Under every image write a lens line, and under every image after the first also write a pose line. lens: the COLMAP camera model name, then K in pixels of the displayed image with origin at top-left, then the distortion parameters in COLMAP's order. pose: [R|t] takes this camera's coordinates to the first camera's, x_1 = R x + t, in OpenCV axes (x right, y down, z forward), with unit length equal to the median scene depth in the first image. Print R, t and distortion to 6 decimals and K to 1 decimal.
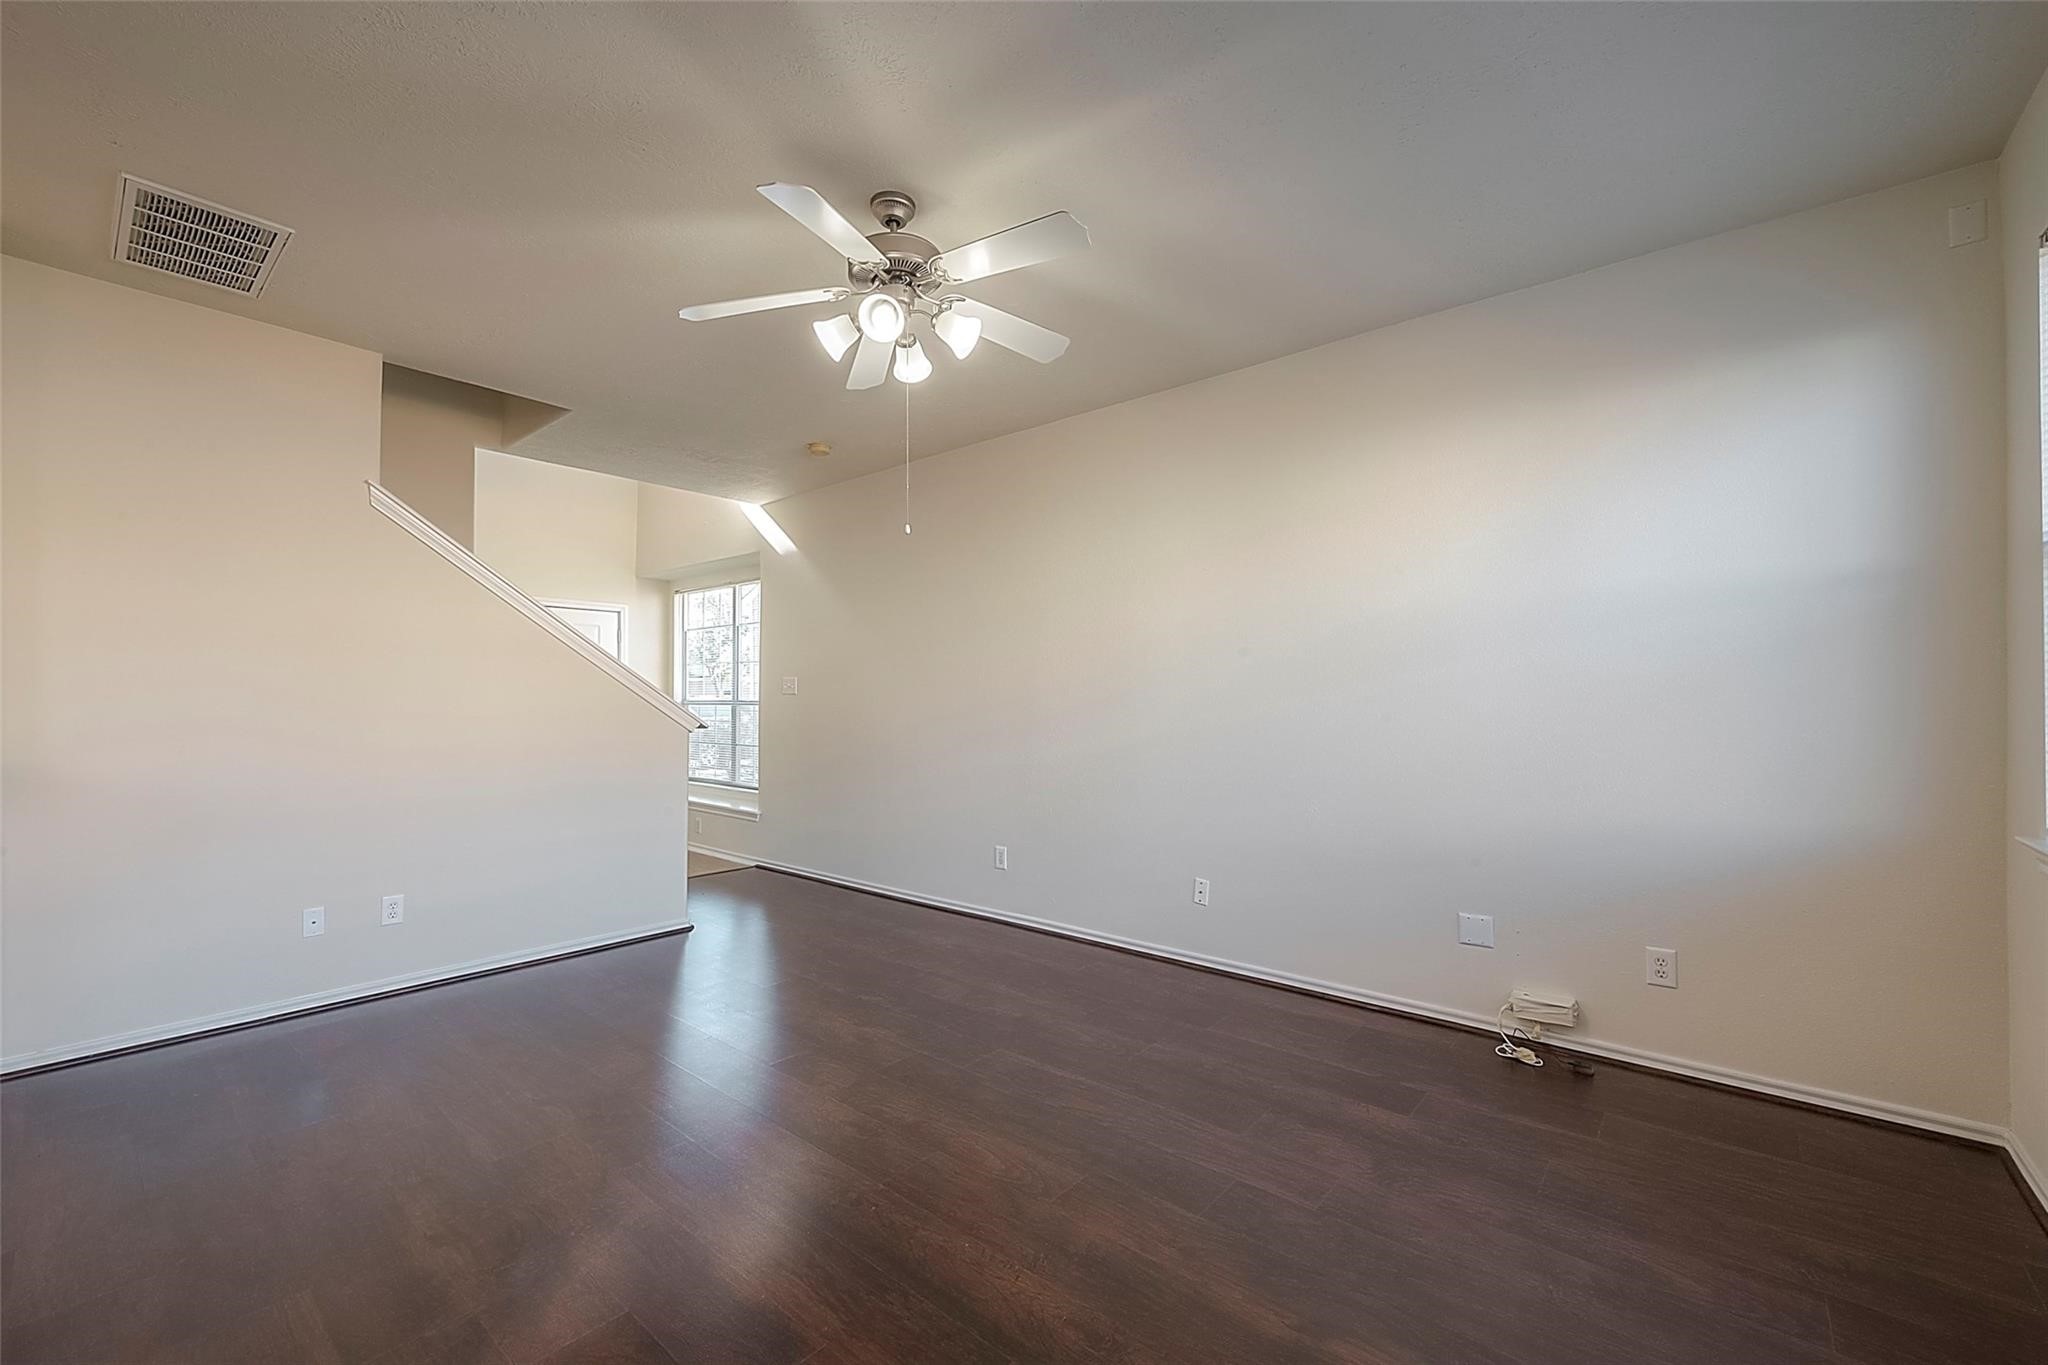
lens RADIAL K [[826.8, 0, 1023.4], [0, 826.8, 689.4], [0, 0, 1]] dist [-0.002629, -0.000220]
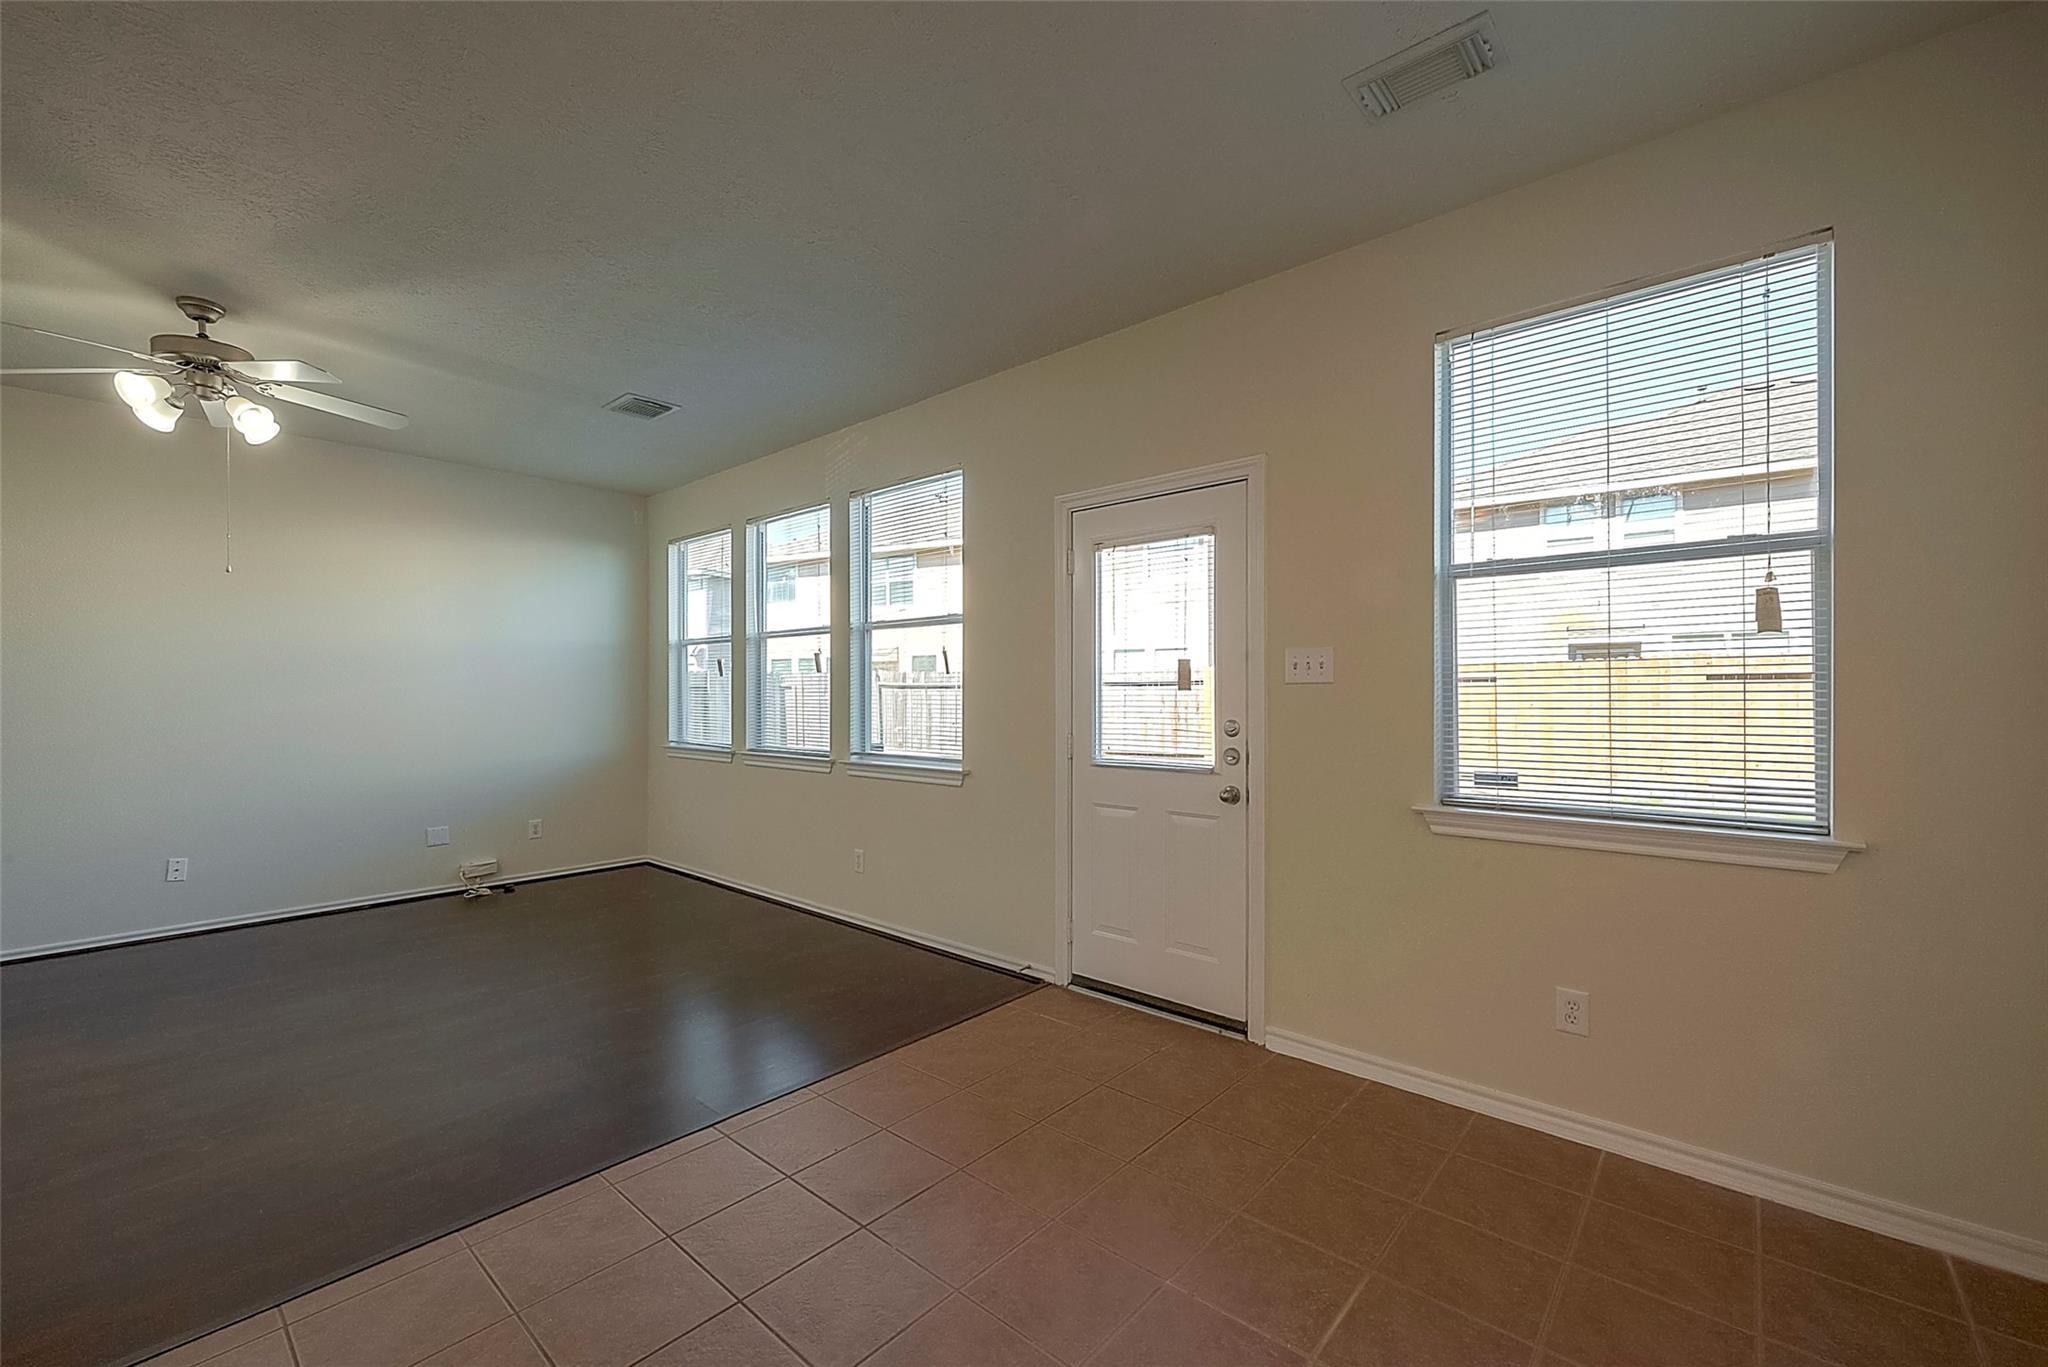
lens RADIAL K [[825.7, 0, 1028.9], [0, 825.7, 695.1], [0, 0, 1]] dist [0.003093, 0.000219]
pose [[0.016738, 0.000659, 0.999860, -1.182740], [-0.005262, 0.999986, -0.000571, 0.000352], [-0.999846, -0.005252, 0.016742, -0.239122]]
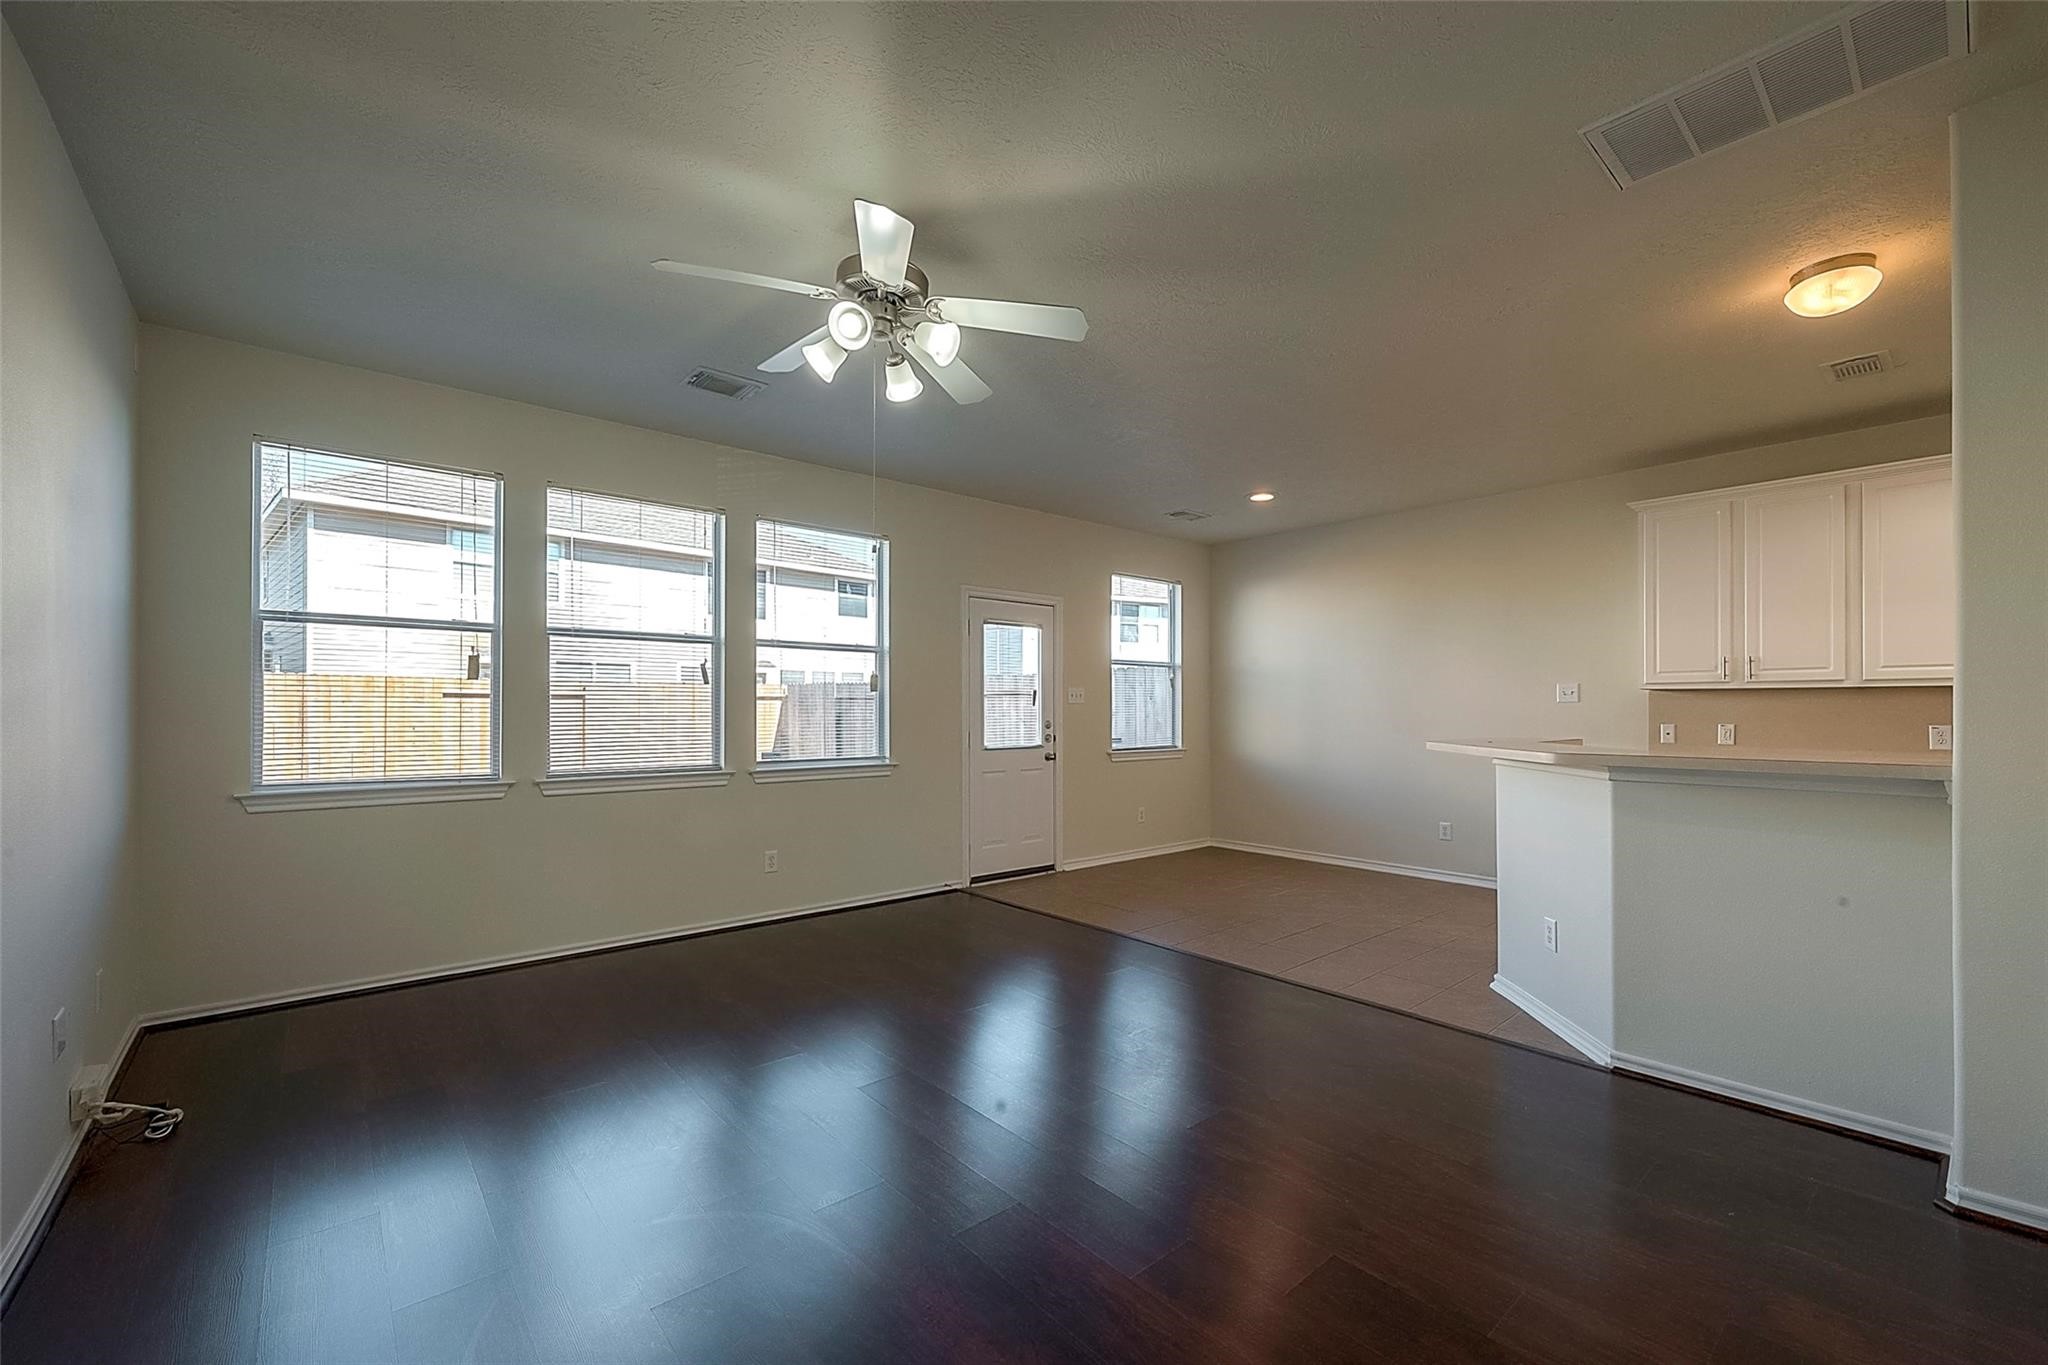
lens RADIAL K [[830.6, 0, 1042.2], [0, 830.6, 704.9], [0, 0, 1]] dist [0.000533, 0.000082]
pose [[-0.990635, 0.001420, 0.136530, -0.405527], [-0.000617, 0.999889, -0.014874, 0.022027], [-0.136536, -0.014819, -0.990524, 1.700511]]
